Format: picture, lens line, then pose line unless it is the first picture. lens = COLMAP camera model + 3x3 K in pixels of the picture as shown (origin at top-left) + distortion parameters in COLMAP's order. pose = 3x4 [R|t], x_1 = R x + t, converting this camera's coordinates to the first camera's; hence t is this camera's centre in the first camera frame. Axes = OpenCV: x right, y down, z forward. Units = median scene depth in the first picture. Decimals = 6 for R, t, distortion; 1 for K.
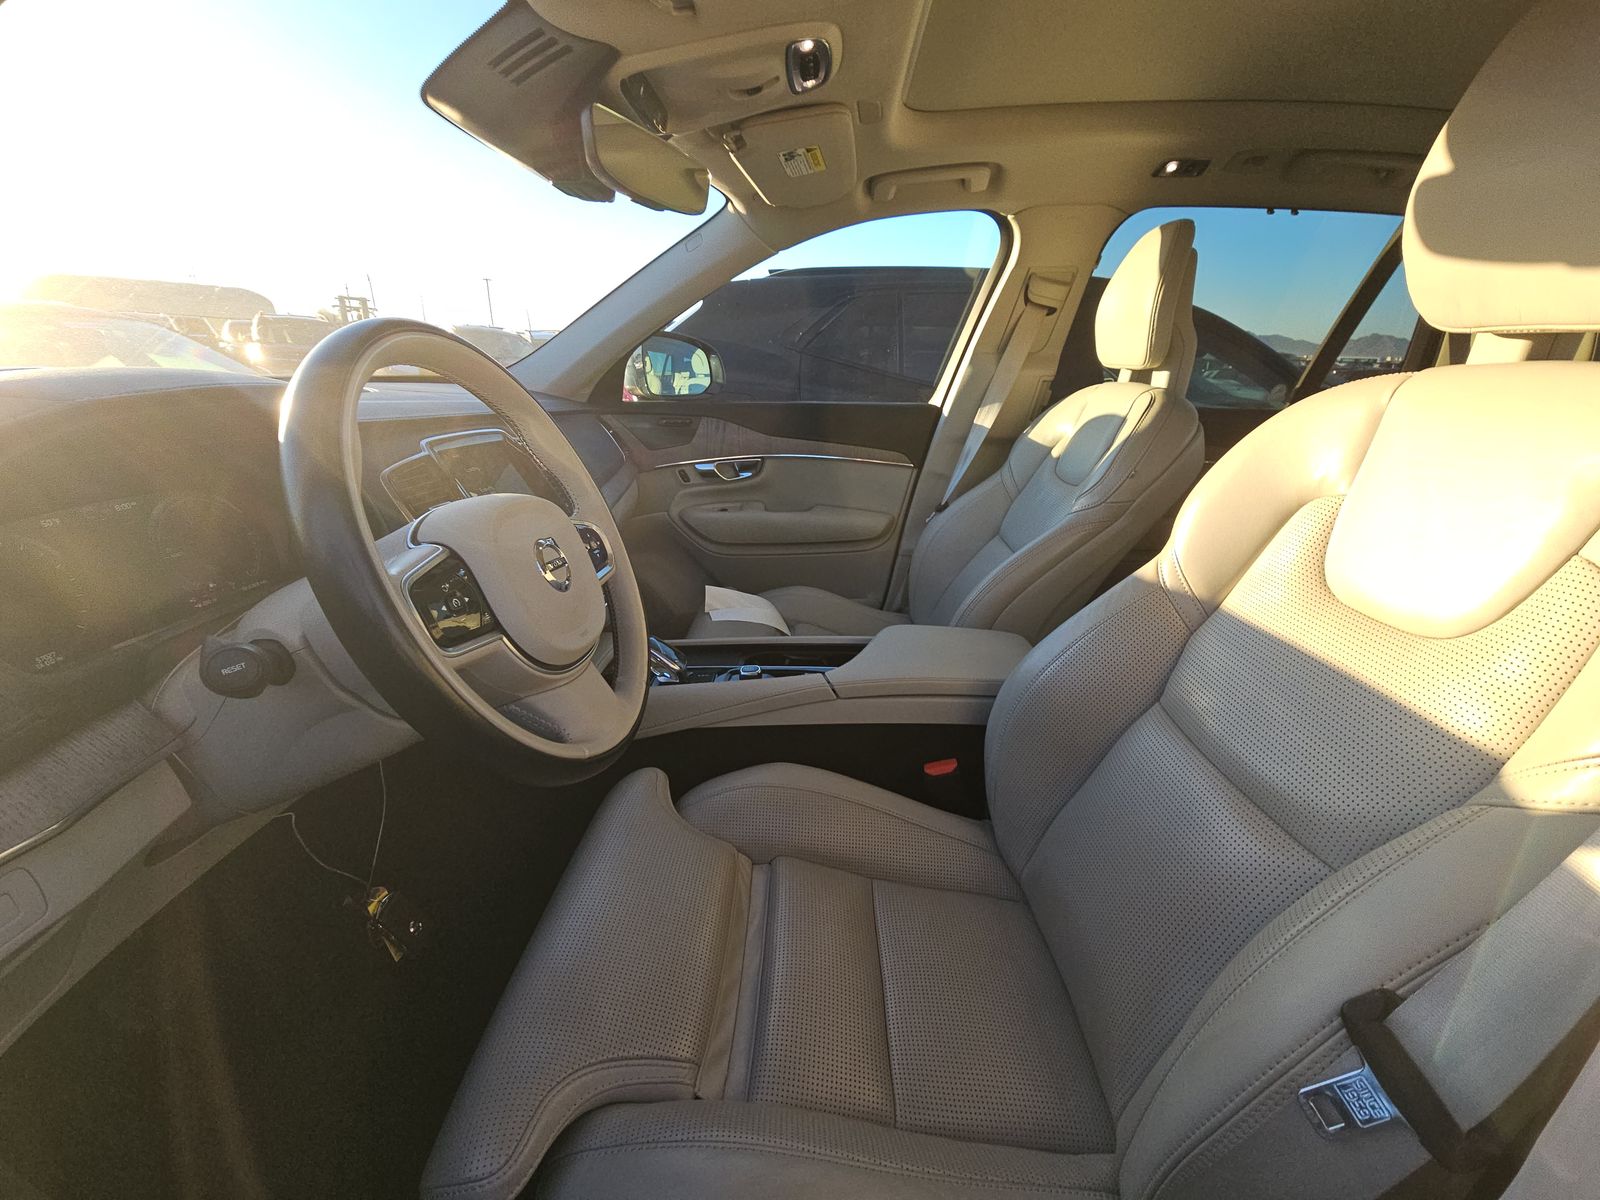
lens RADIAL K [[649.9, 0, 789.6], [0, 649.9, 590.9], [0, 0, 1]] dist [0.004309, -0.002540]
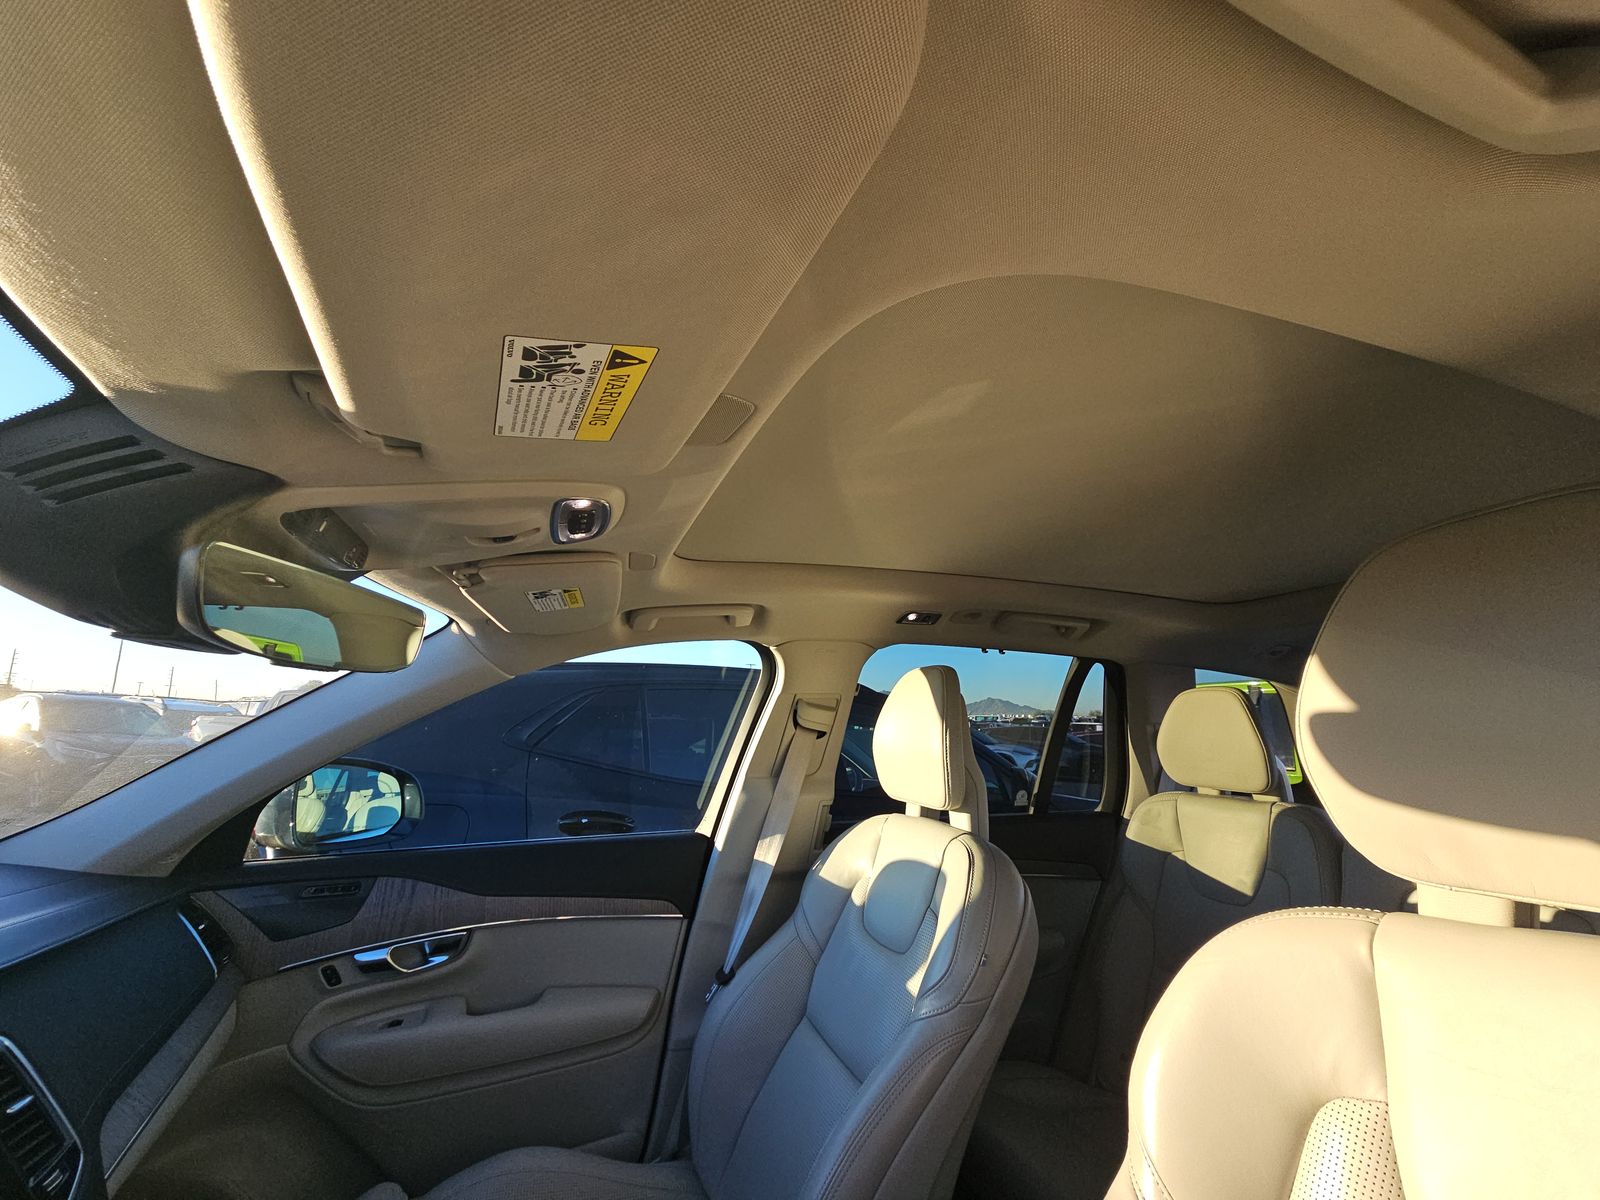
lens RADIAL K [[649.9, 0, 801.4], [0, 649.9, 594.8], [0, 0, 1]] dist [0.004309, -0.002540]
pose [[0.915297, 0.058911, 0.398447, -0.018164], [0.153741, 0.863247, -0.480800, -0.151664], [-0.372282, 0.501332, 0.781071, 0.159729]]
